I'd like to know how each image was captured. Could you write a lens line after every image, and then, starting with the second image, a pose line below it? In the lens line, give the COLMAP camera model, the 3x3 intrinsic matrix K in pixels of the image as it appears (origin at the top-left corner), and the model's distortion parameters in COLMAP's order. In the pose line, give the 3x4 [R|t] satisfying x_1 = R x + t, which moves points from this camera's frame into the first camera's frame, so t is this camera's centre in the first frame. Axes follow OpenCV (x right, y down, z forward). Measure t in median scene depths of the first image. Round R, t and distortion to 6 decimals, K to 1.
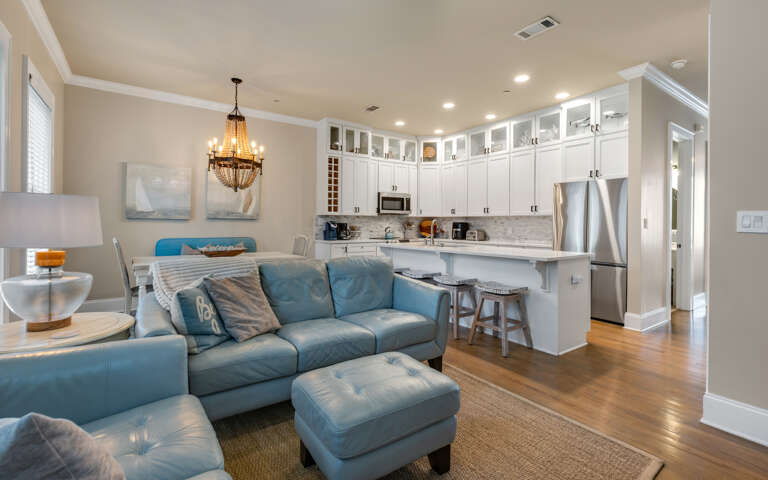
lens RADIAL K [[345.8, 0, 381.2], [0, 345.8, 222.7], [0, 0, 1]] dist [0.006978, -0.001821]
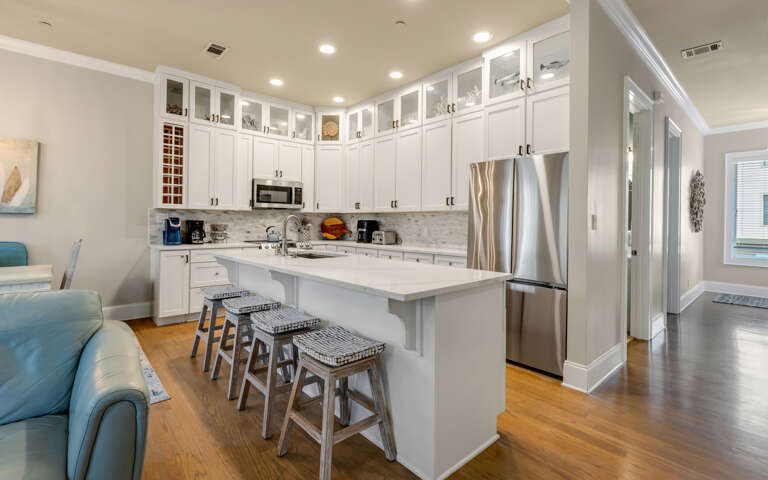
lens RADIAL K [[345.8, 0, 379.9], [0, 345.8, 219.8], [0, 0, 1]] dist [0.006978, -0.001821]
pose [[0.994369, 0.004457, 0.105880, 0.211018], [-0.004046, 0.999983, -0.004089, 0.001552], [-0.105897, 0.003638, 0.994370, 0.285036]]
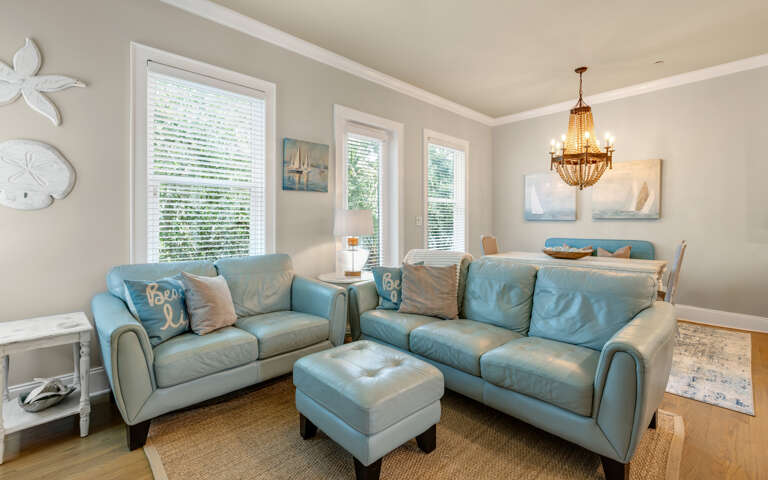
lens RADIAL K [[345.8, 0, 383.5], [0, 345.8, 222.8], [0, 0, 1]] dist [0.006978, -0.001821]
pose [[0.144656, -0.005826, -0.989465, 0.326666], [0.003924, 0.999978, -0.005315, 0.001283], [0.989474, -0.003114, 0.144676, 0.265053]]
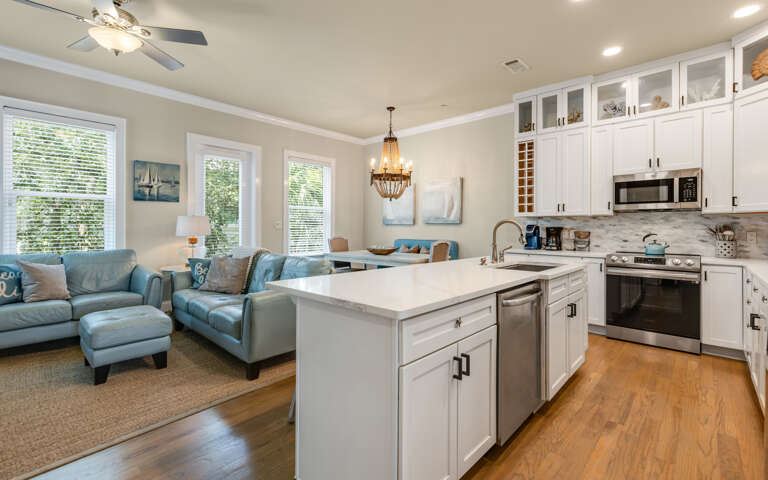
lens RADIAL K [[345.8, 0, 383.9], [0, 345.8, 226.1], [0, 0, 1]] dist [0.006978, -0.001821]
pose [[0.208114, -0.006577, -0.978083, 0.582095], [0.001246, 0.999978, -0.006460, 0.003529], [0.978104, 0.000126, 0.208117, 0.562434]]
